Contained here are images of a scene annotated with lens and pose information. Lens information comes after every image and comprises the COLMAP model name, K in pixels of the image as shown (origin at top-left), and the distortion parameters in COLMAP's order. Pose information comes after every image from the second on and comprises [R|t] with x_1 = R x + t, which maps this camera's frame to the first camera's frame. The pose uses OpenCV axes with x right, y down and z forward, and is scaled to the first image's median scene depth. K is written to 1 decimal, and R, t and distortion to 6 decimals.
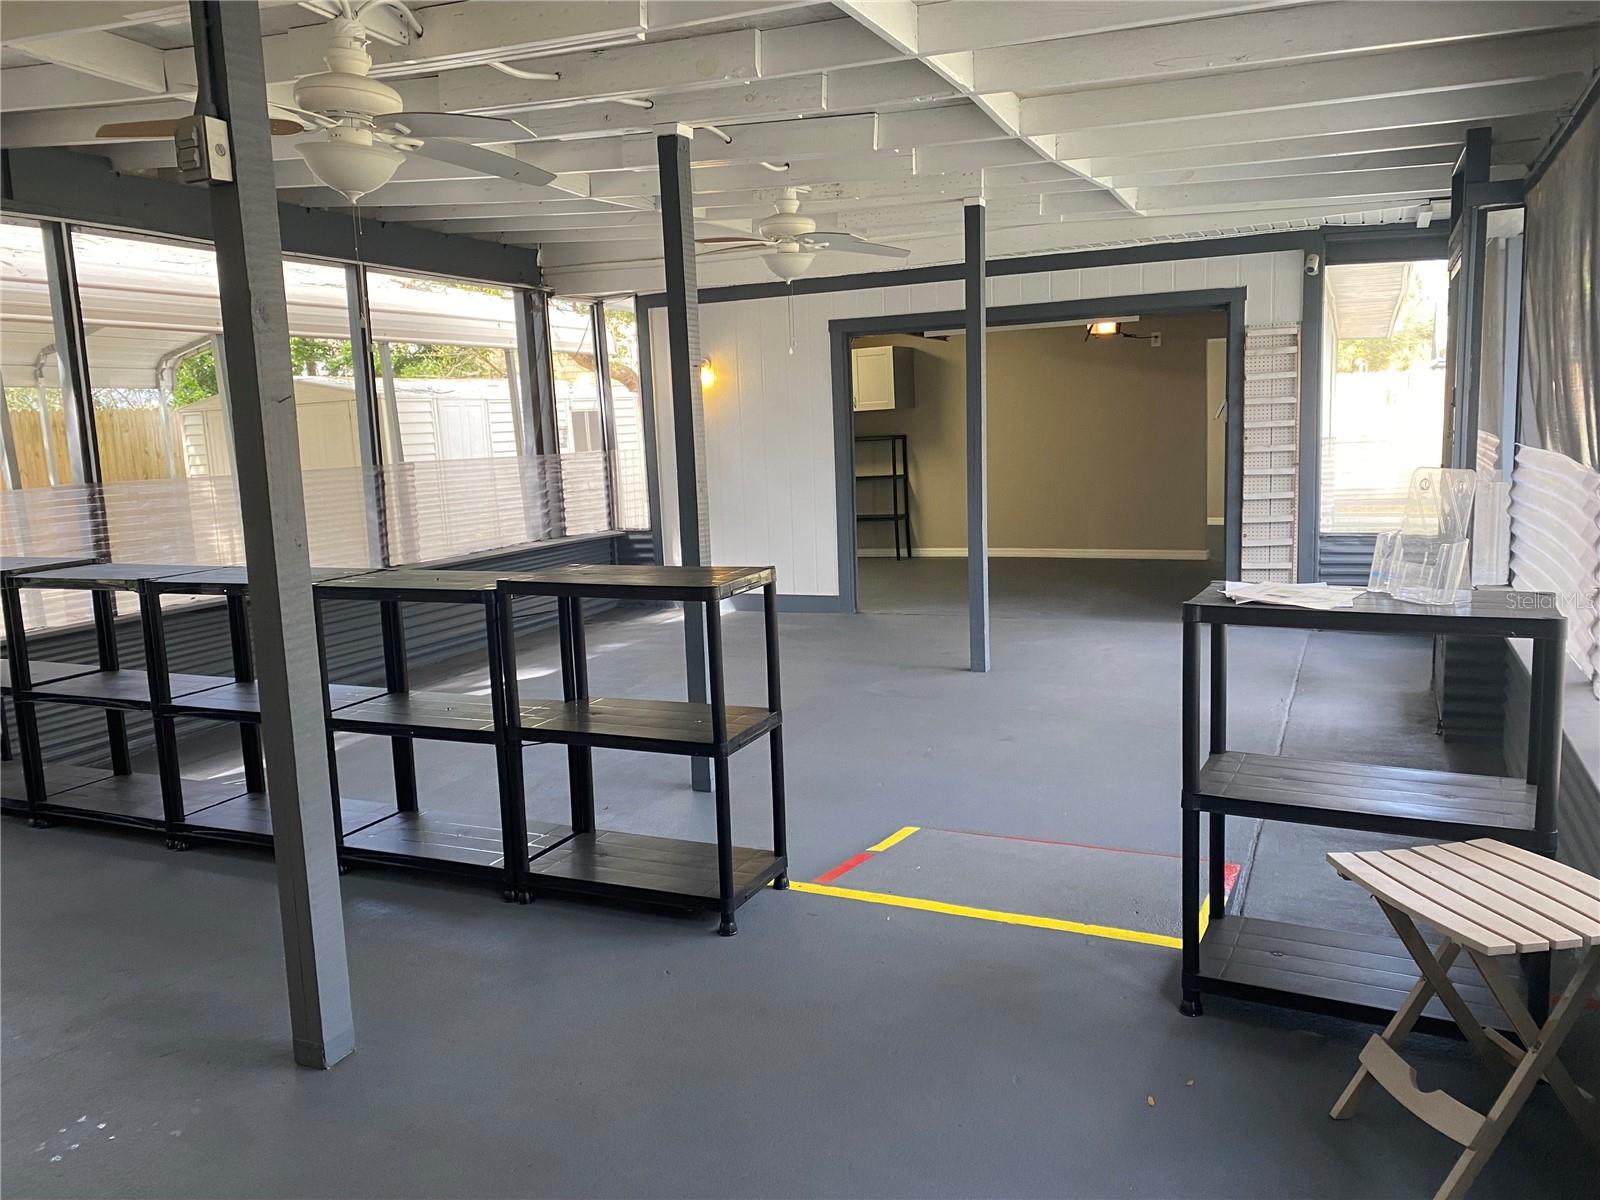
lens RADIAL K [[1215.0, 0, 787.9], [0, 1215.0, 589.4], [0, 0, 1]] dist [-0.004467, -0.009139]
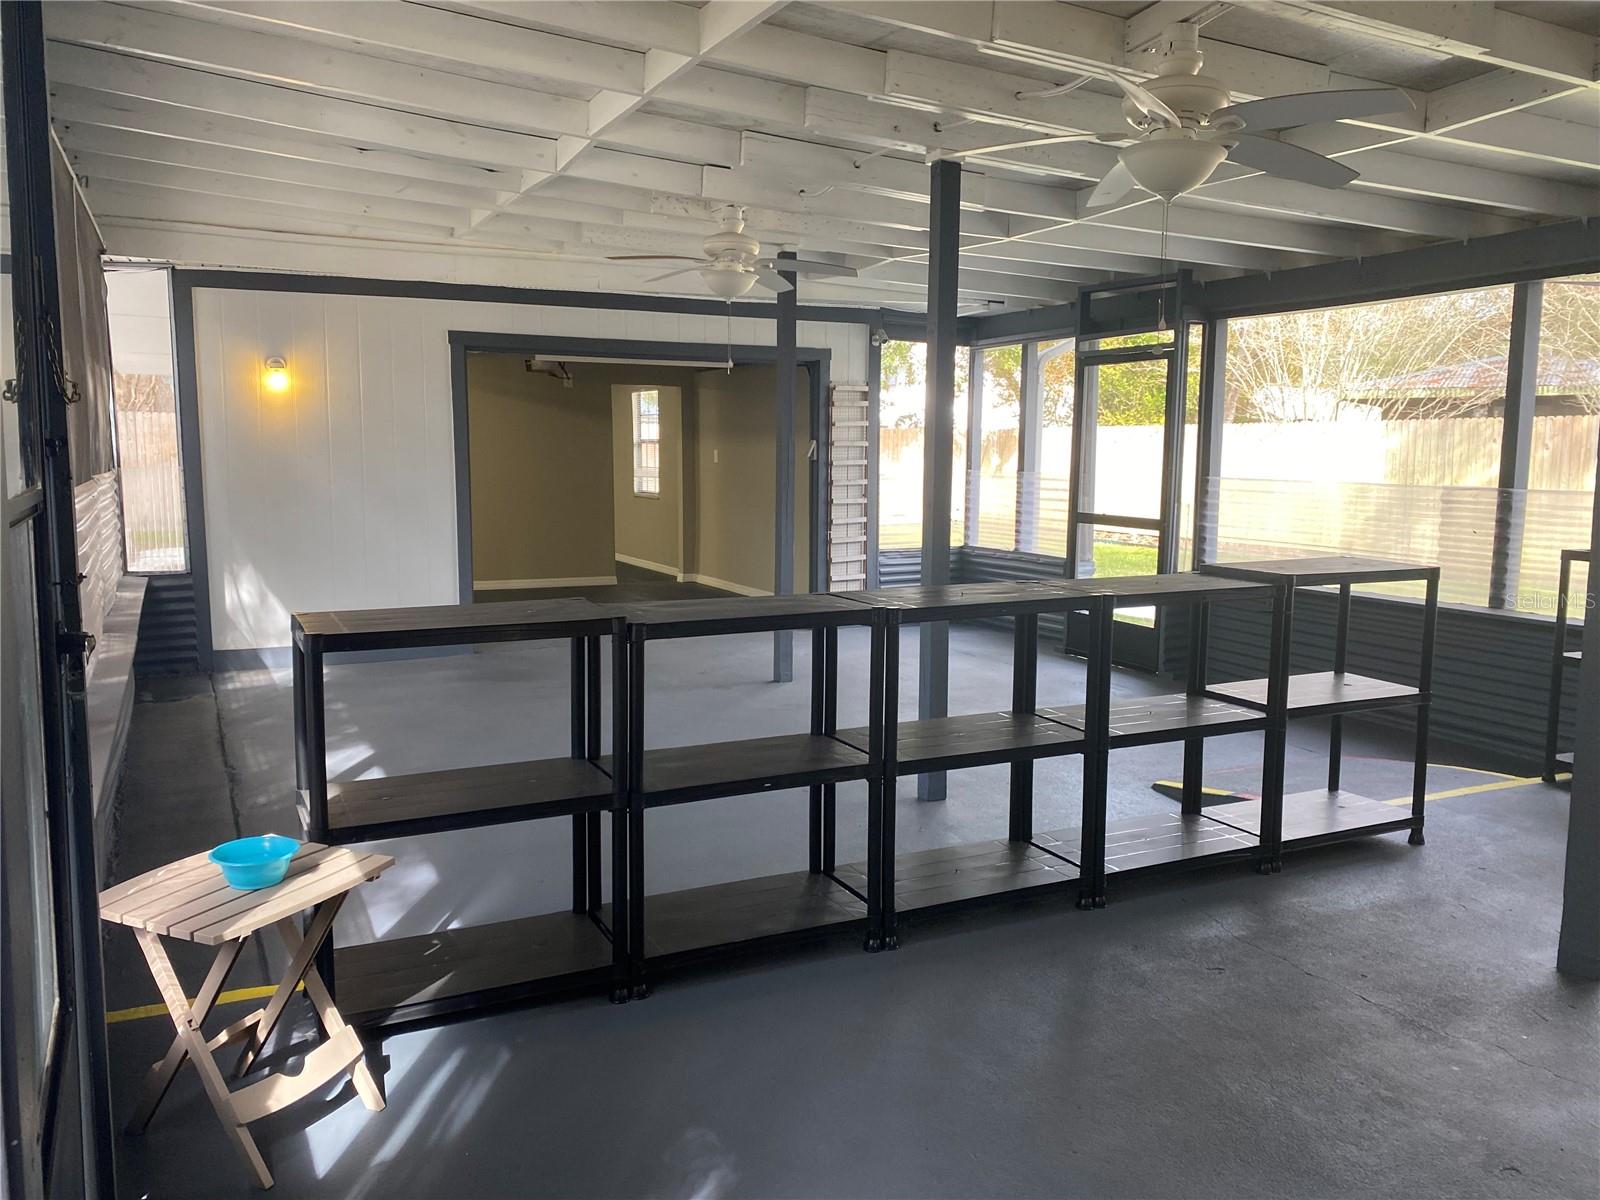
lens RADIAL K [[1215.0, 0, 785.7], [0, 1215.0, 608.4], [0, 0, 1]] dist [-0.004467, -0.009139]
pose [[0.622800, -0.060270, 0.780057, -0.631865], [0.072923, 0.997160, 0.018821, -0.017406], [-0.778976, 0.045162, 0.625426, 0.296869]]
